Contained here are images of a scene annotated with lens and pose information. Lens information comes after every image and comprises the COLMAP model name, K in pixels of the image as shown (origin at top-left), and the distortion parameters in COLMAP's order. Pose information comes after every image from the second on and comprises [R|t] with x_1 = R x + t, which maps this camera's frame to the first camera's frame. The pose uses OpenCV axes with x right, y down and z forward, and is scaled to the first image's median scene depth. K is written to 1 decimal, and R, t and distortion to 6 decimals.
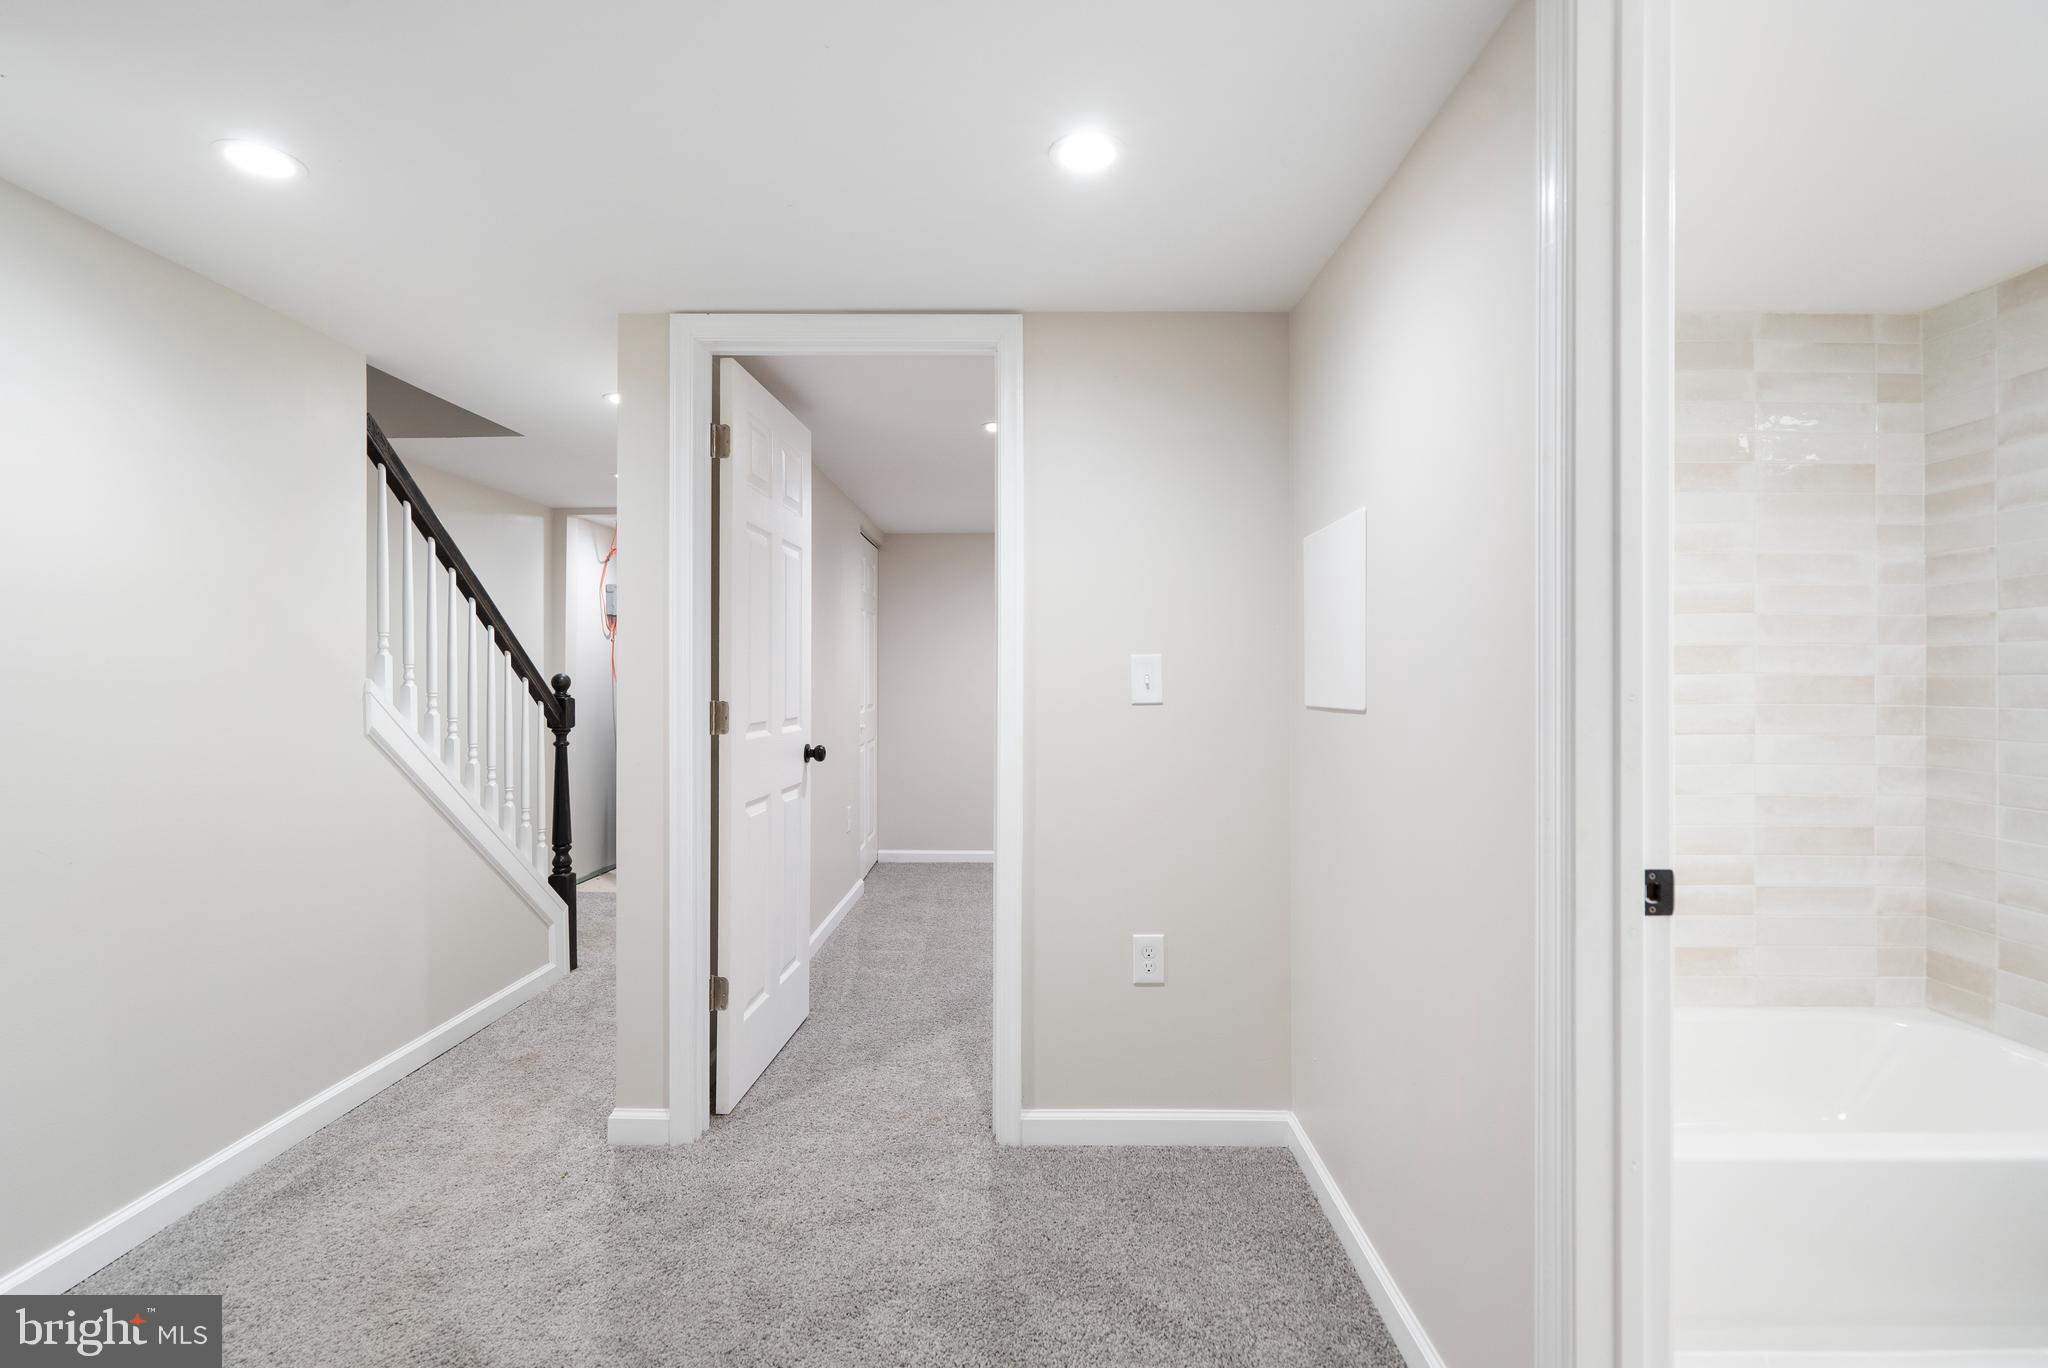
lens RADIAL K [[970.7, 0, 1027.3], [0, 970.7, 678.7], [0, 0, 1]] dist [-0.000612, 0.000452]
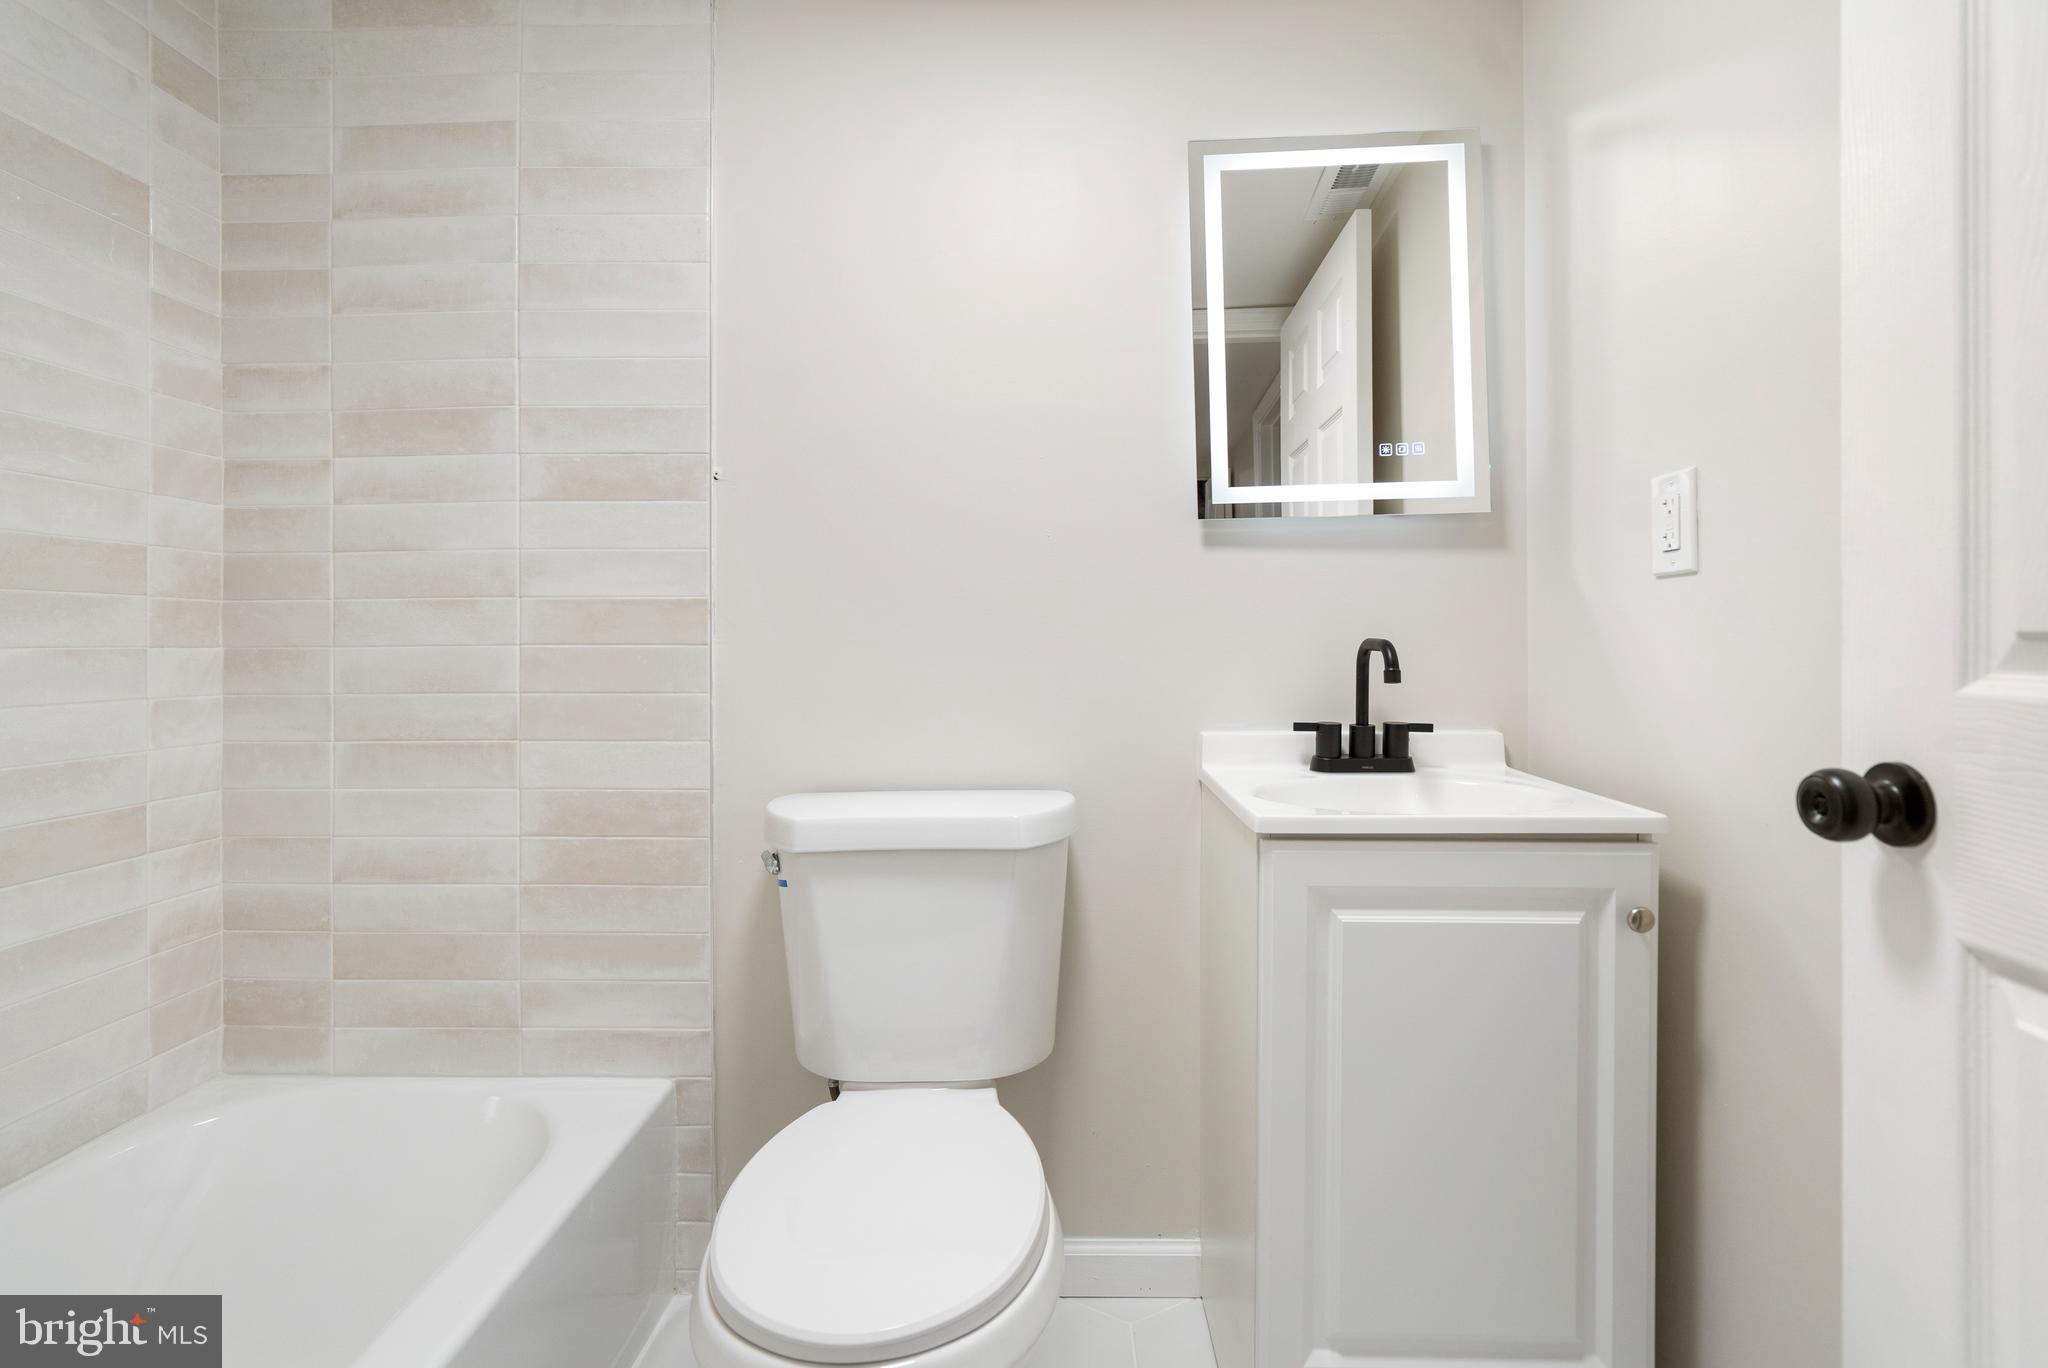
lens RADIAL K [[970.7, 0, 1023.1], [0, 970.7, 625.9], [0, 0, 1]] dist [-0.000612, 0.000452]
pose [[0.028746, 0.004663, 0.999576, 0.305247], [0.005673, 0.999972, -0.004828, 0.050922], [-0.999571, 0.005809, 0.028718, 0.458830]]
